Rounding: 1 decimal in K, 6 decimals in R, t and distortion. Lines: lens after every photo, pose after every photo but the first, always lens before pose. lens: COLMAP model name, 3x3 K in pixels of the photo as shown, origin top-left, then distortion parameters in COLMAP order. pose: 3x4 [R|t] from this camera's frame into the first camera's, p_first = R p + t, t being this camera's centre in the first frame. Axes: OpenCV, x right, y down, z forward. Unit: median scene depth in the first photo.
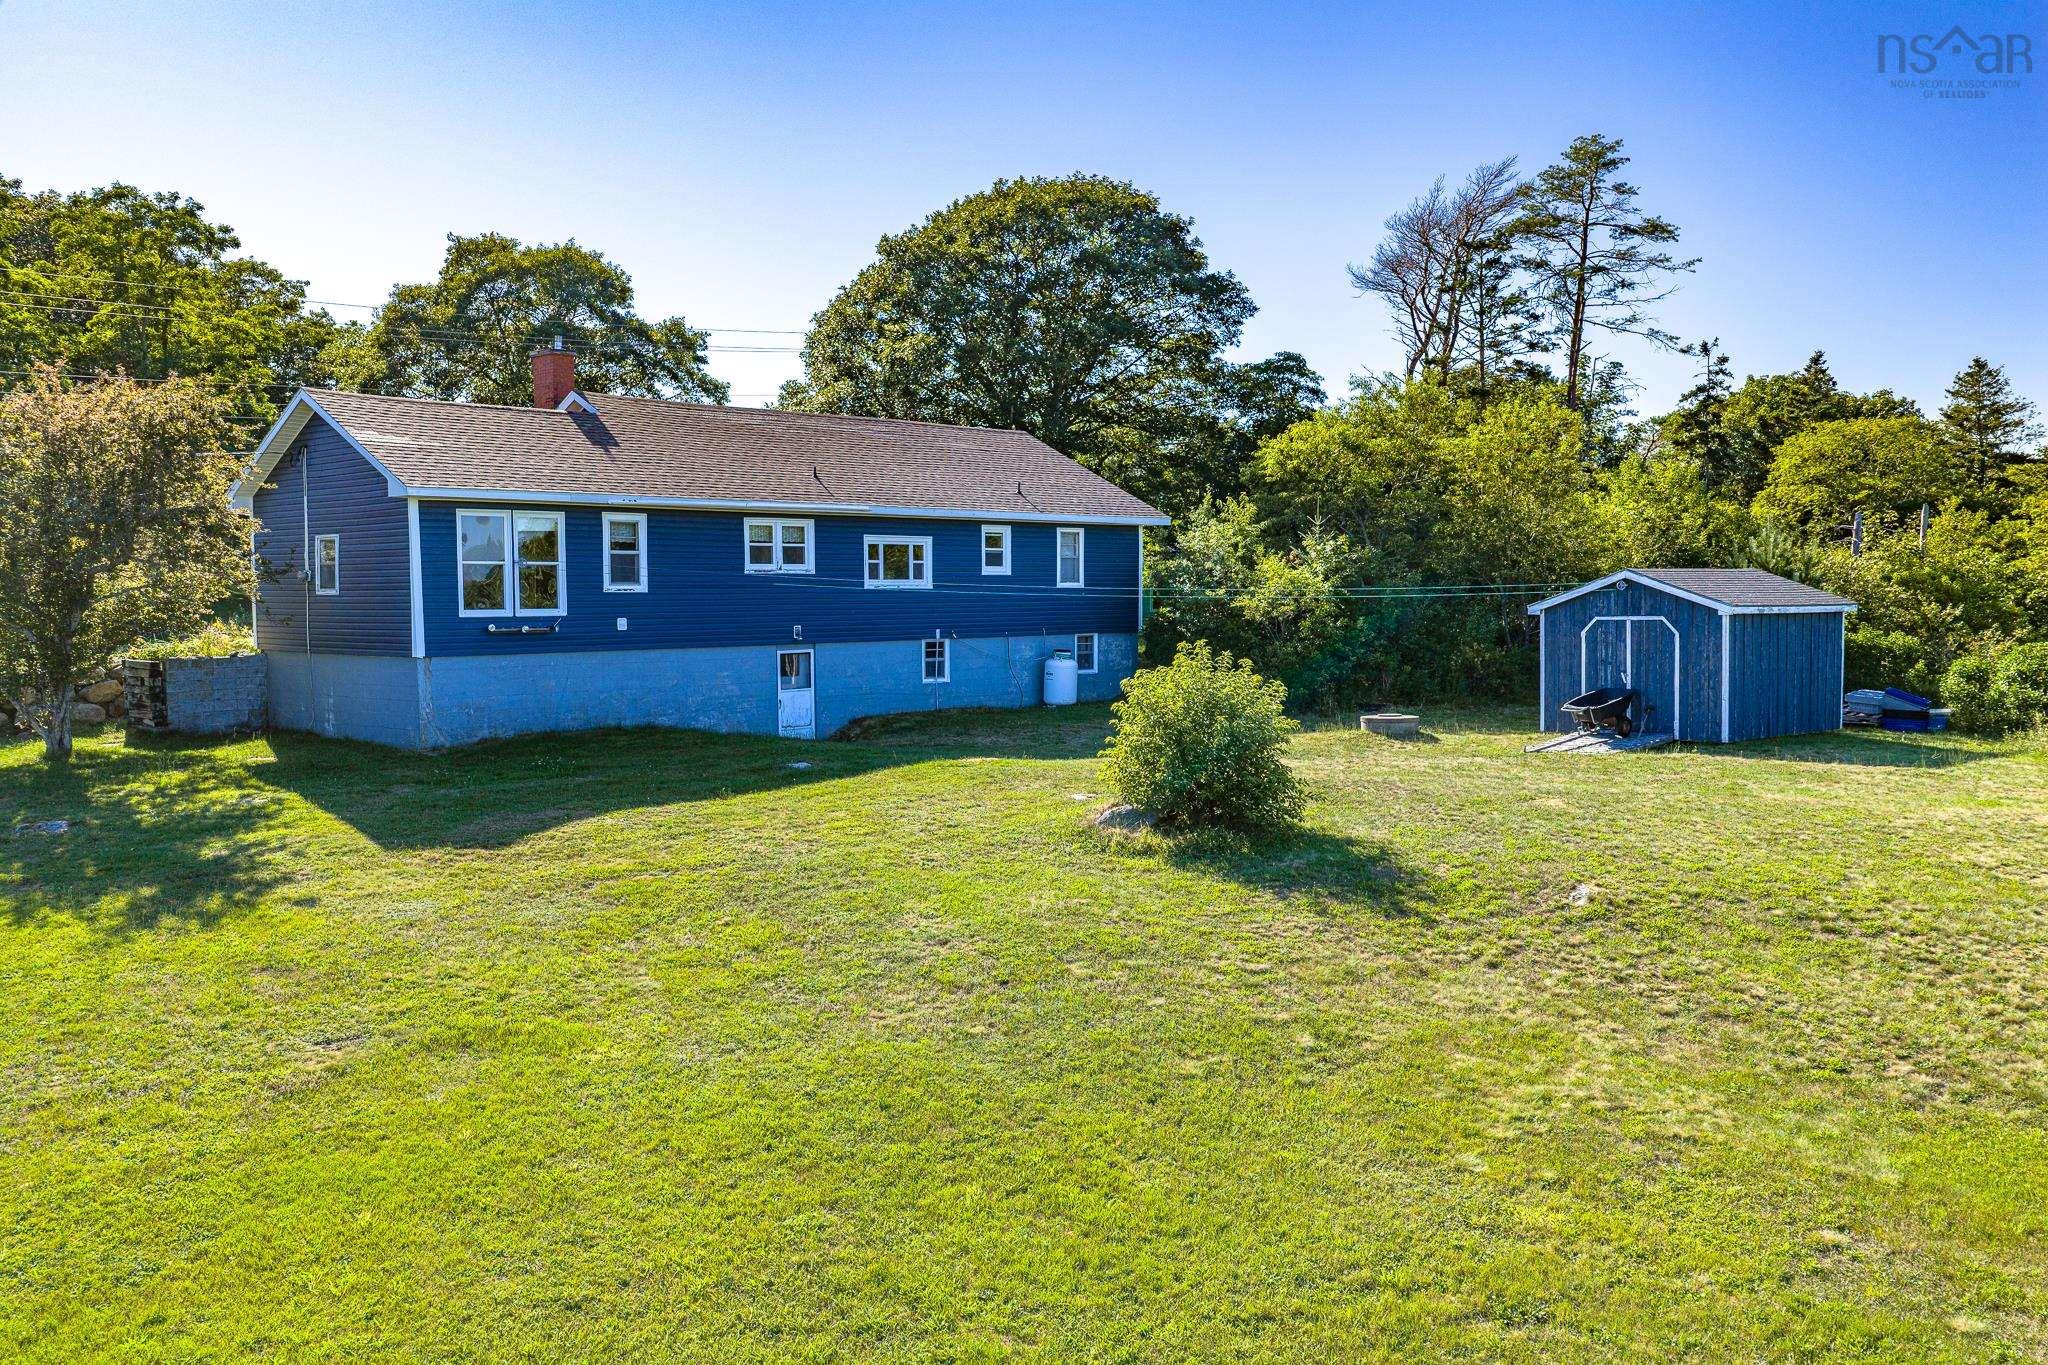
lens RADIAL K [[1690.9, 0, 1024.0], [0, 1690.9, 682.5], [0, 0, 1]] dist [0.046787, -0.076545]
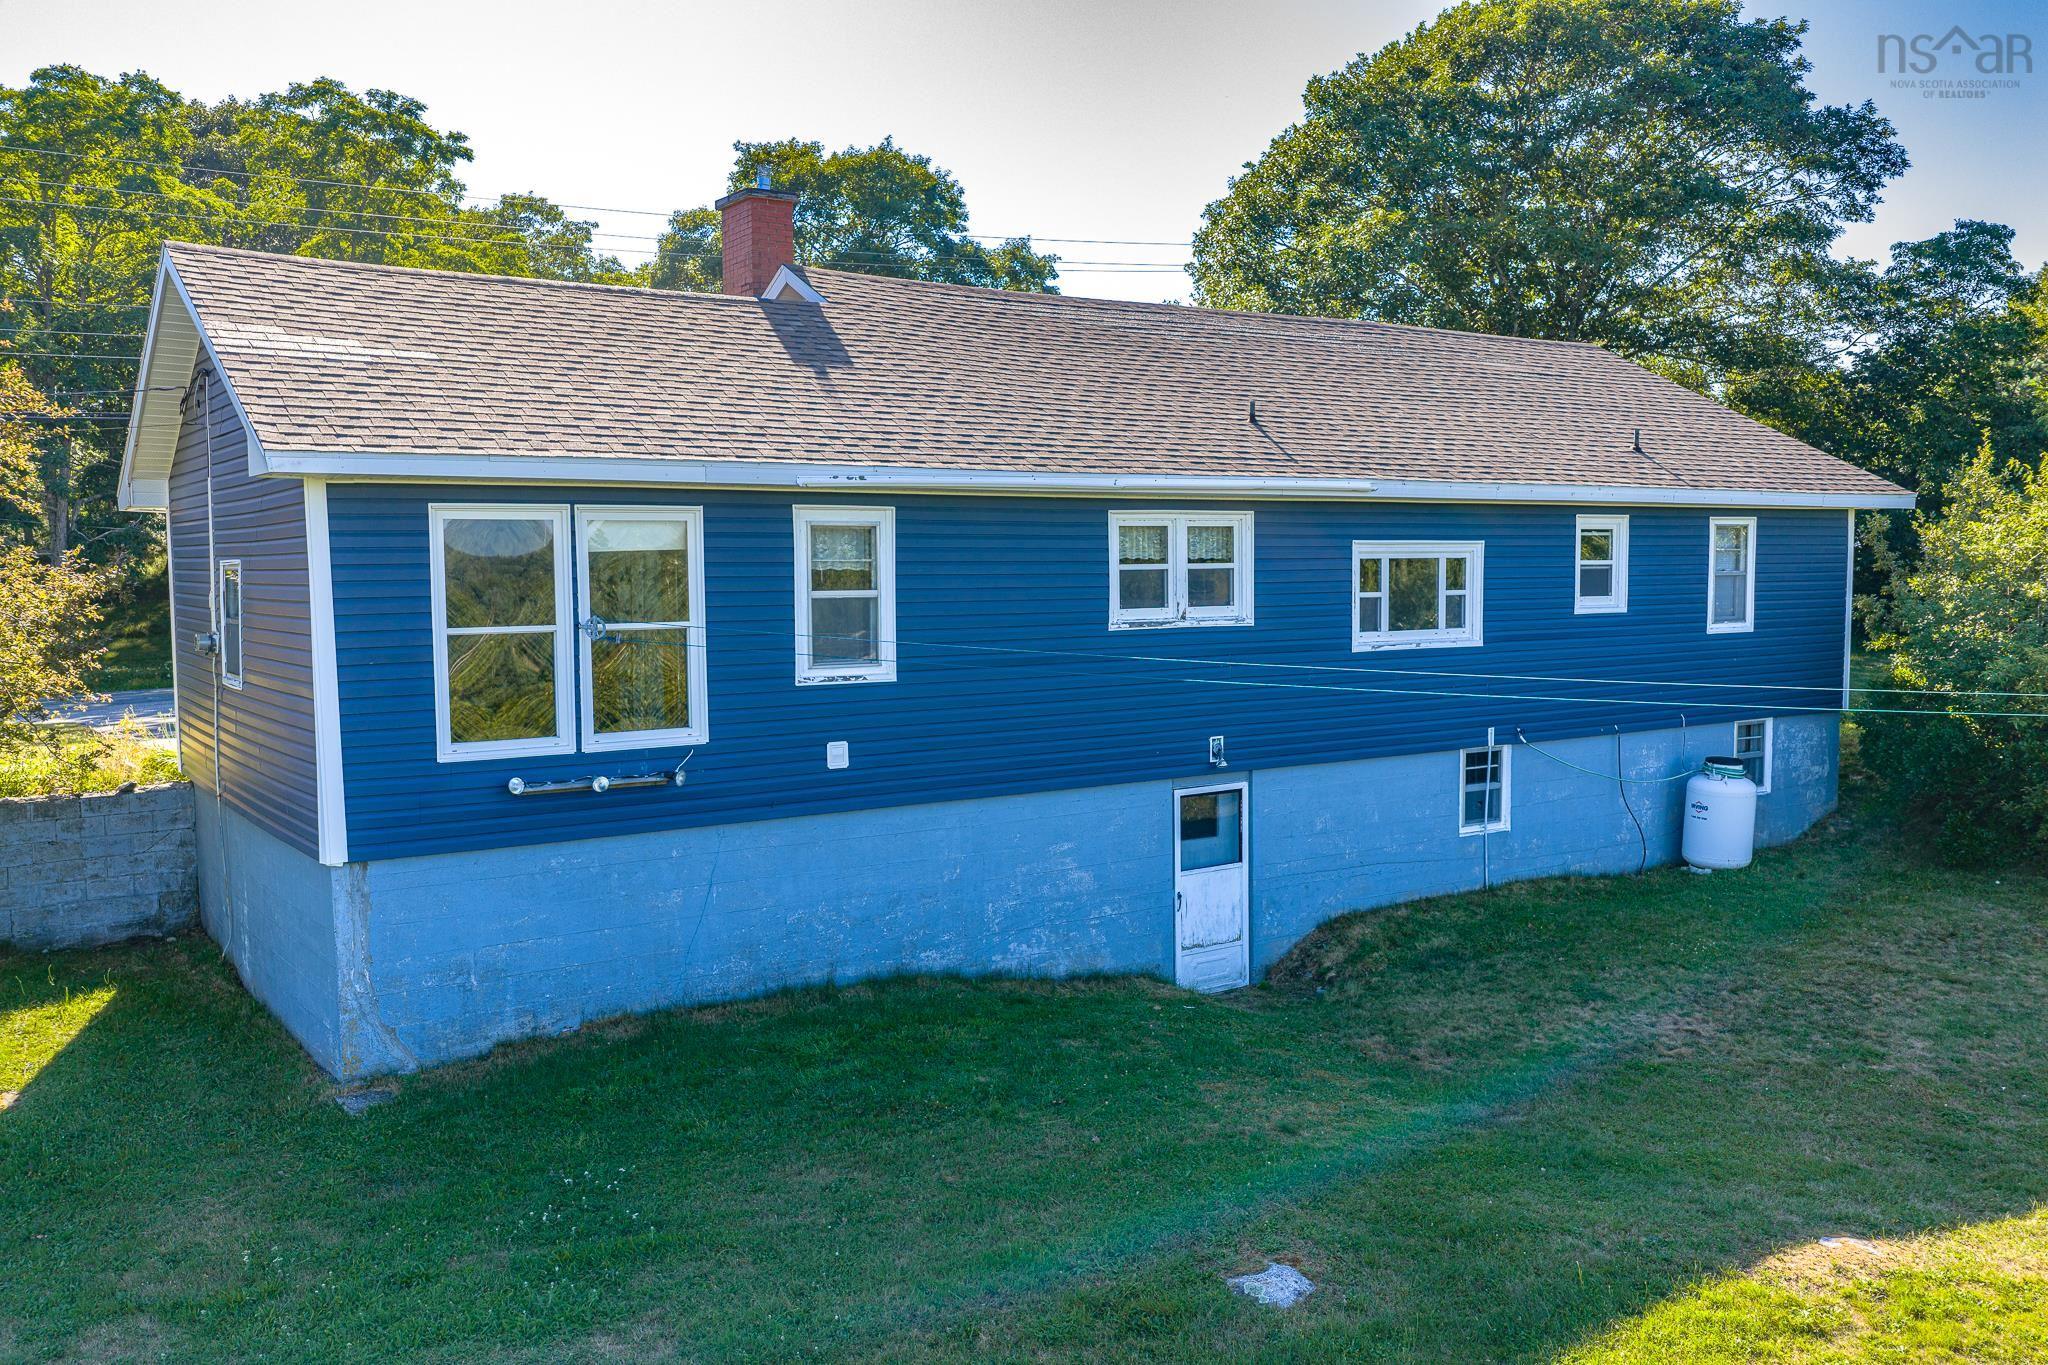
lens RADIAL K [[1690.9, 0, 1024.0], [0, 1690.9, 682.5], [0, 0, 1]] dist [0.046787, -0.076545]
pose [[0.978174, 0.011537, -0.207469, -0.079172], [-0.008192, 0.999822, 0.016978, -0.050203], [0.207628, -0.014908, 0.978094, 0.469343]]
